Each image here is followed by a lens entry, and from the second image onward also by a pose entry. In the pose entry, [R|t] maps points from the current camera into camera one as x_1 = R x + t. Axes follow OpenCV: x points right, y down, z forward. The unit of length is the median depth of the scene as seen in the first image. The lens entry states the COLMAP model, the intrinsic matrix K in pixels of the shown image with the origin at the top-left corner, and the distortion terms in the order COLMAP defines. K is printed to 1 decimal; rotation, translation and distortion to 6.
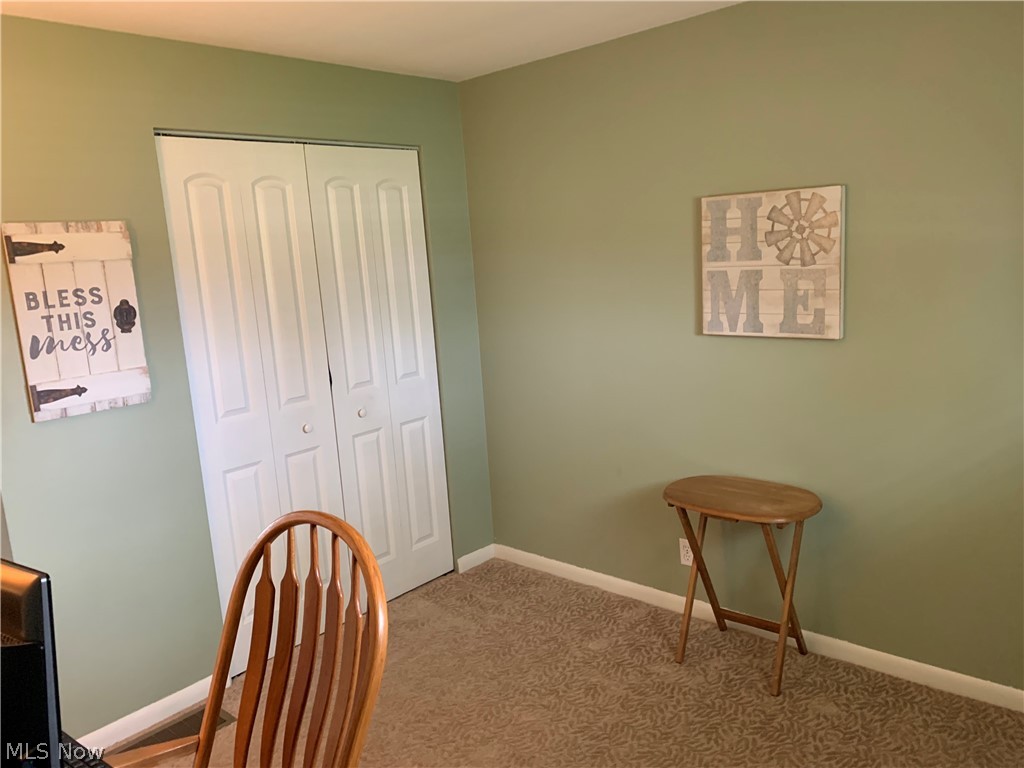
lens RADIAL K [[782.2, 0, 514.4], [0, 782.2, 369.5], [0, 0, 1]] dist [0.116518, -0.134061]
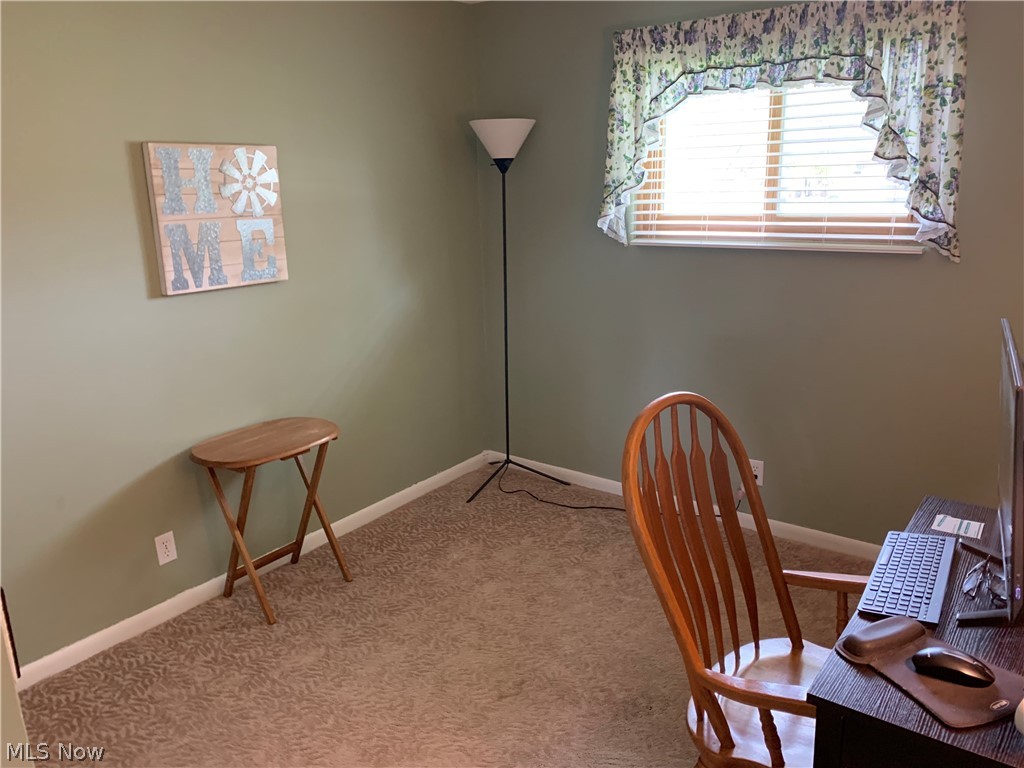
lens RADIAL K [[796.2, 0, 514.7], [0, 796.2, 388.0], [0, 0, 1]] dist [0.048628, -0.062895]
pose [[-0.072860, -0.185920, 0.979860, -0.740840], [0.202385, 0.959274, 0.197063, -0.045359], [-0.976592, 0.212667, -0.032266, 0.679759]]
